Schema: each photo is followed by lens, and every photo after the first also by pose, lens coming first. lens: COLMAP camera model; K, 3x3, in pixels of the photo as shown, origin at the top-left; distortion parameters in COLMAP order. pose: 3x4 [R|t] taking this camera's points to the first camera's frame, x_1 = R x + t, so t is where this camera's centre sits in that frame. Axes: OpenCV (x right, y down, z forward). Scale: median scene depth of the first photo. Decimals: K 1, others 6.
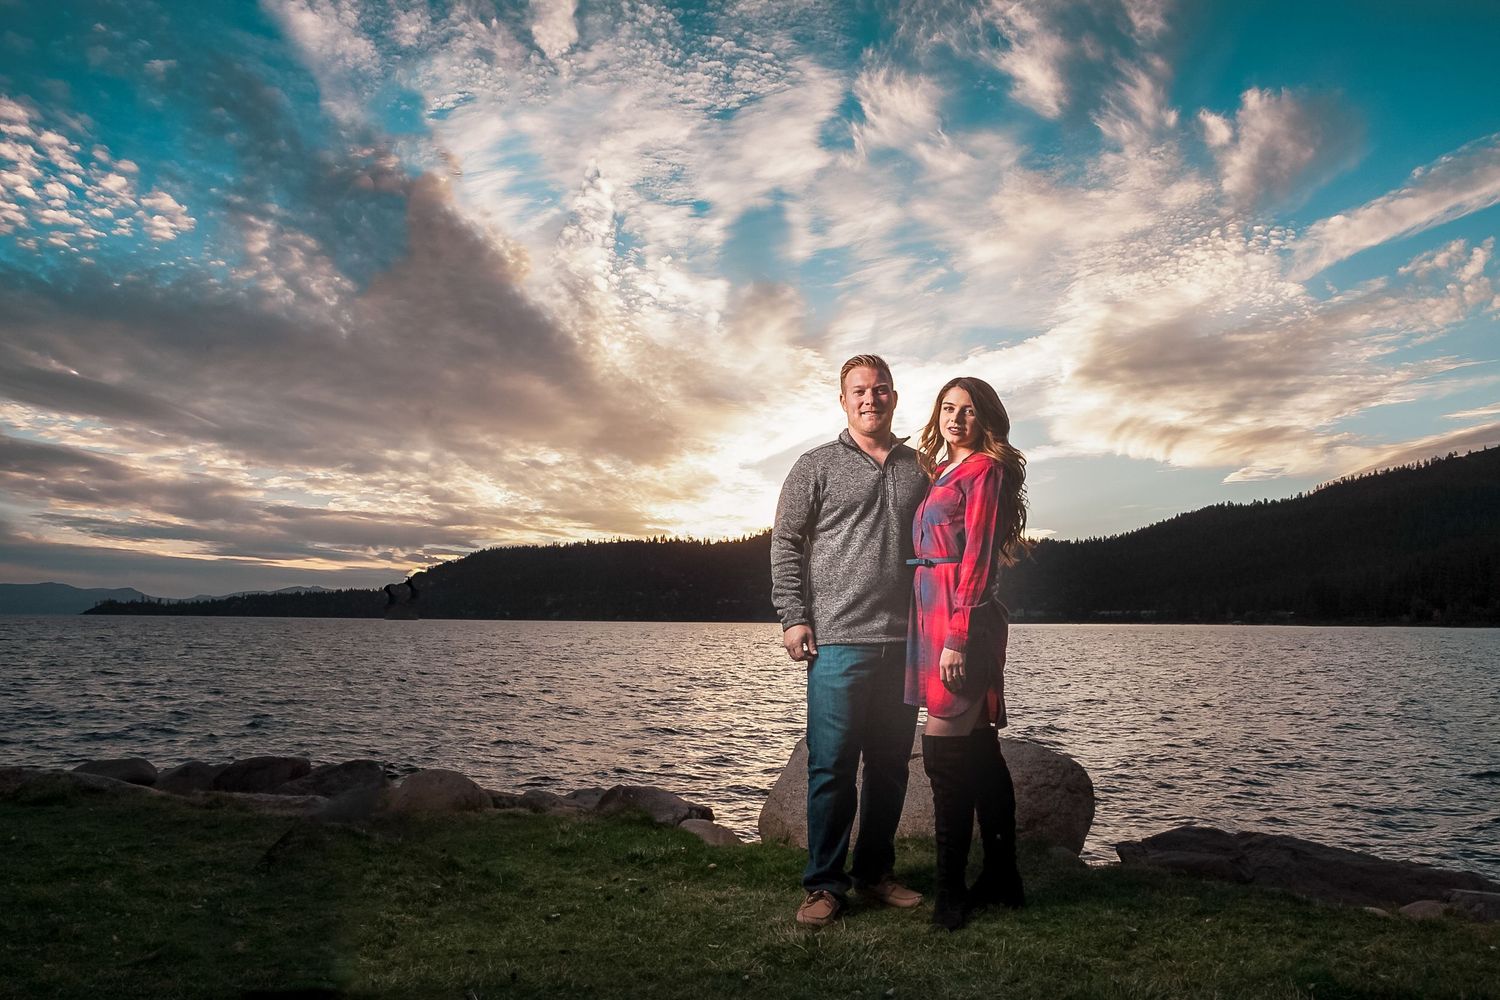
lens RADIAL K [[1024.6, 0, 750.0], [0, 1024.6, 500.0], [0, 0, 1]] dist [-0.094253, 0.055850]
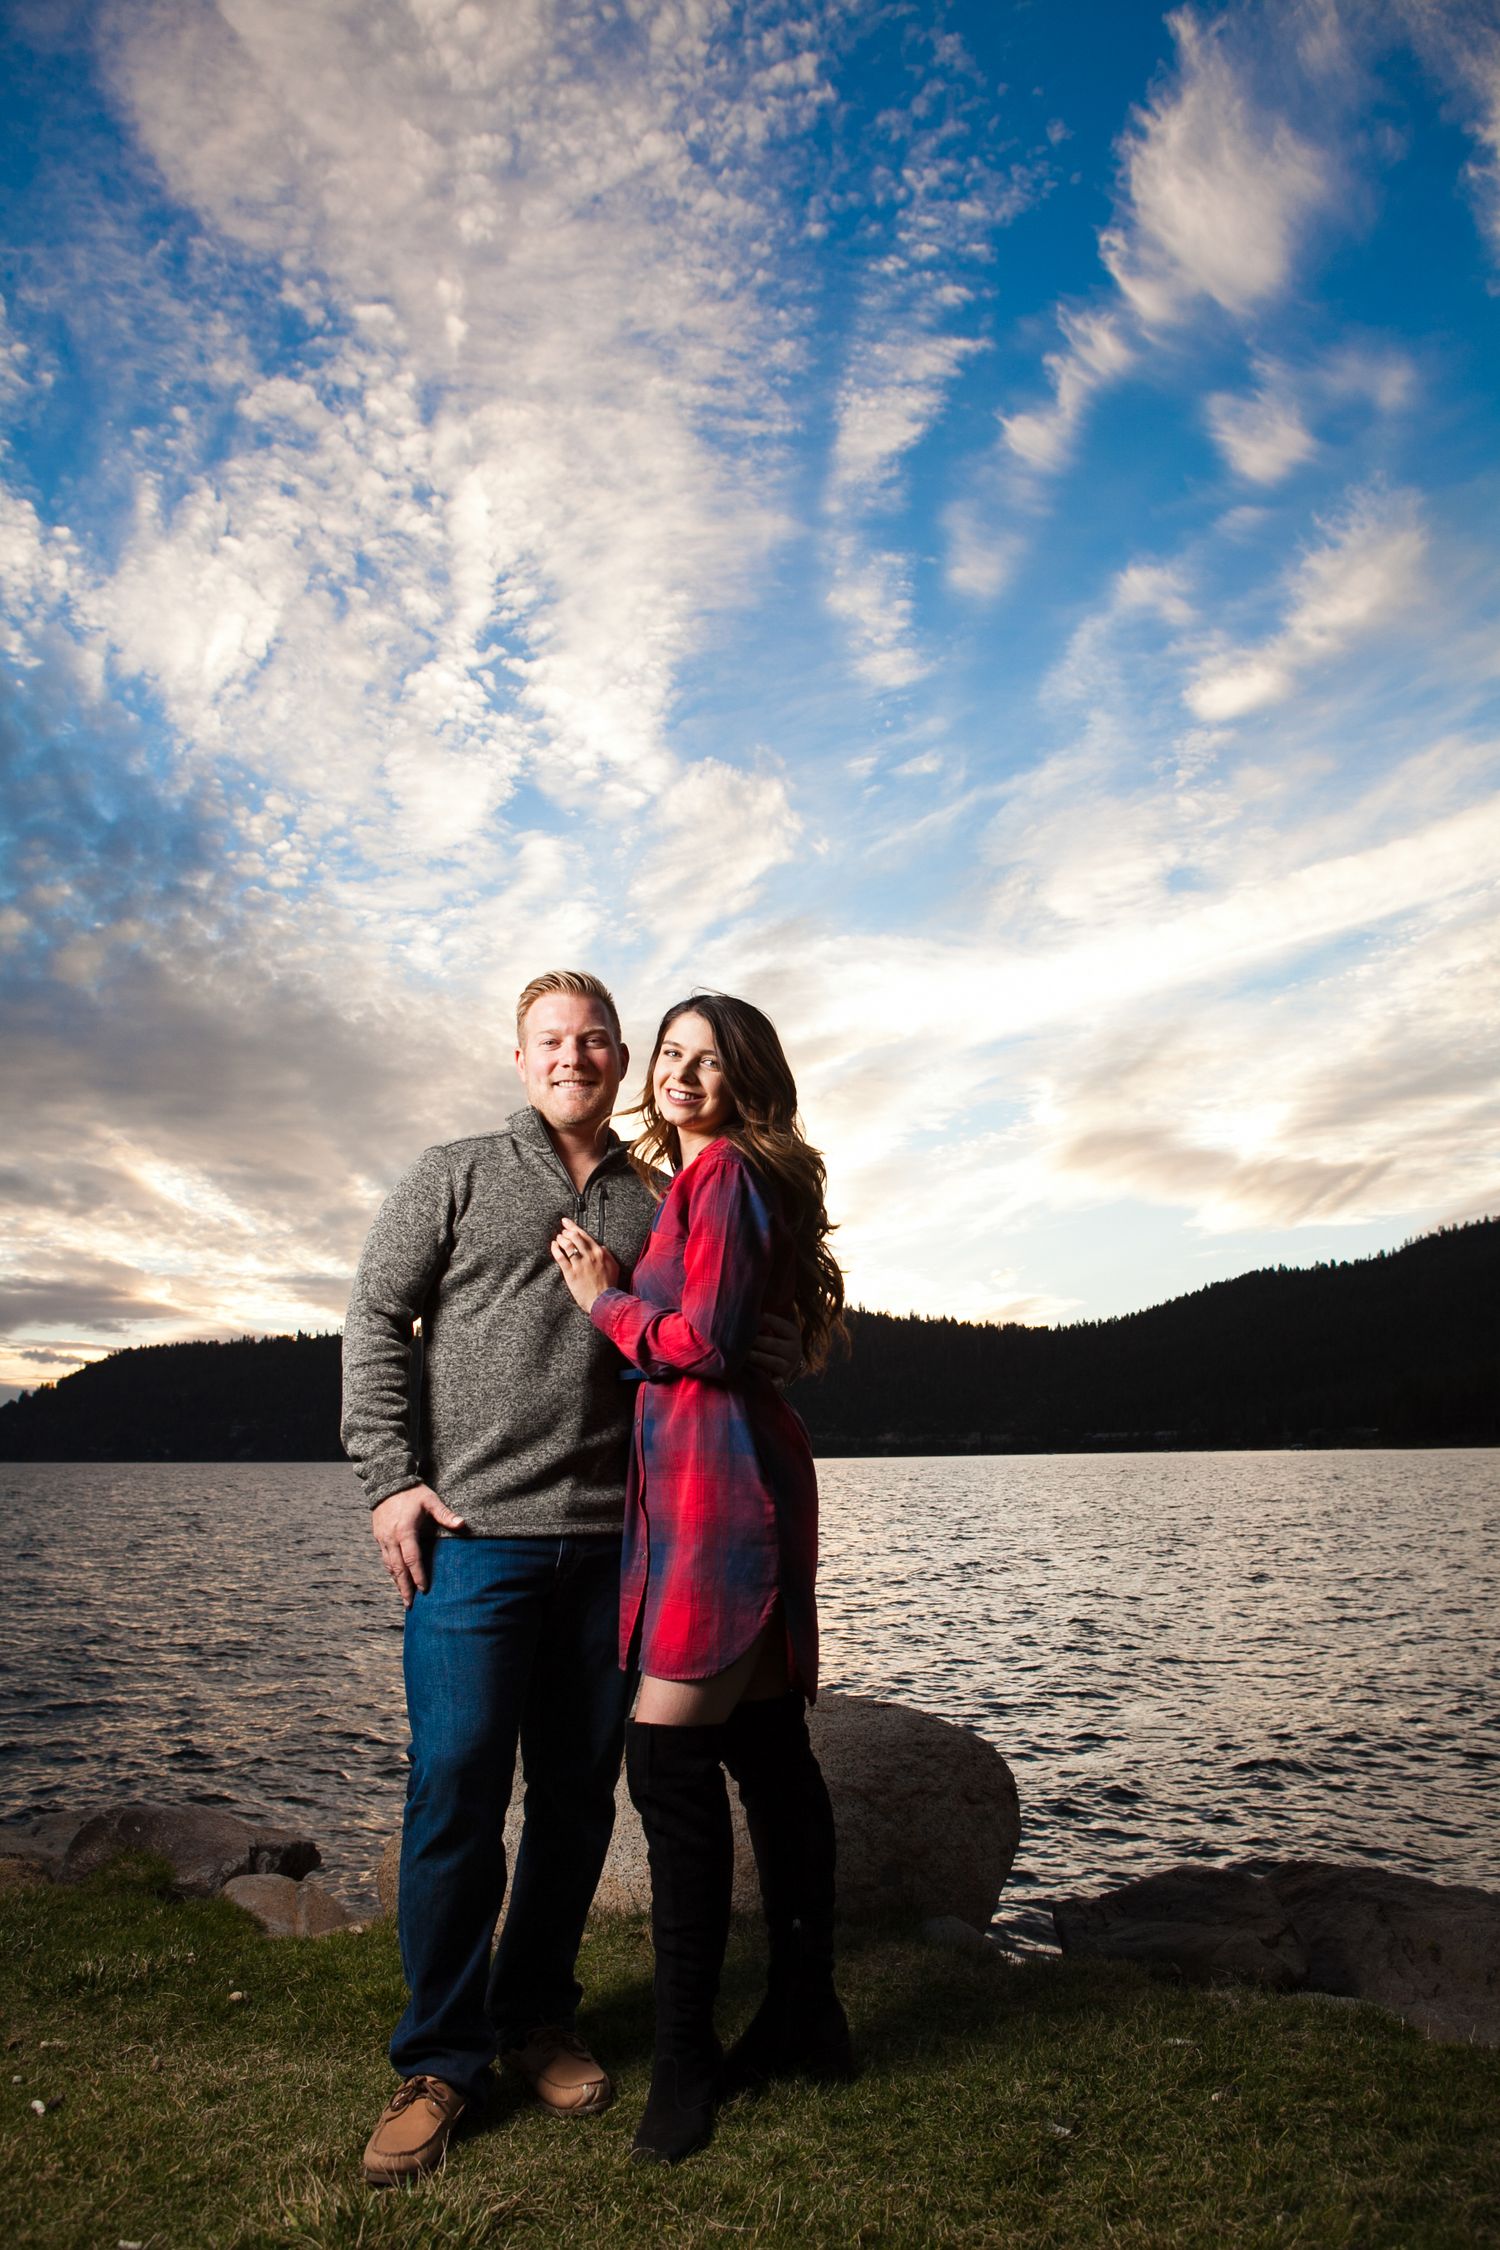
lens RADIAL K [[1559.9, 0, 750.0], [0, 1559.9, 1125.0], [0, 0, 1]] dist [-0.090832, 0.058077]
pose [[0.993514, 0.004115, 0.113638, 0.129533], [0.006277, 0.995837, -0.090932, 0.010793], [-0.113539, 0.091055, 0.989352, 0.218900]]
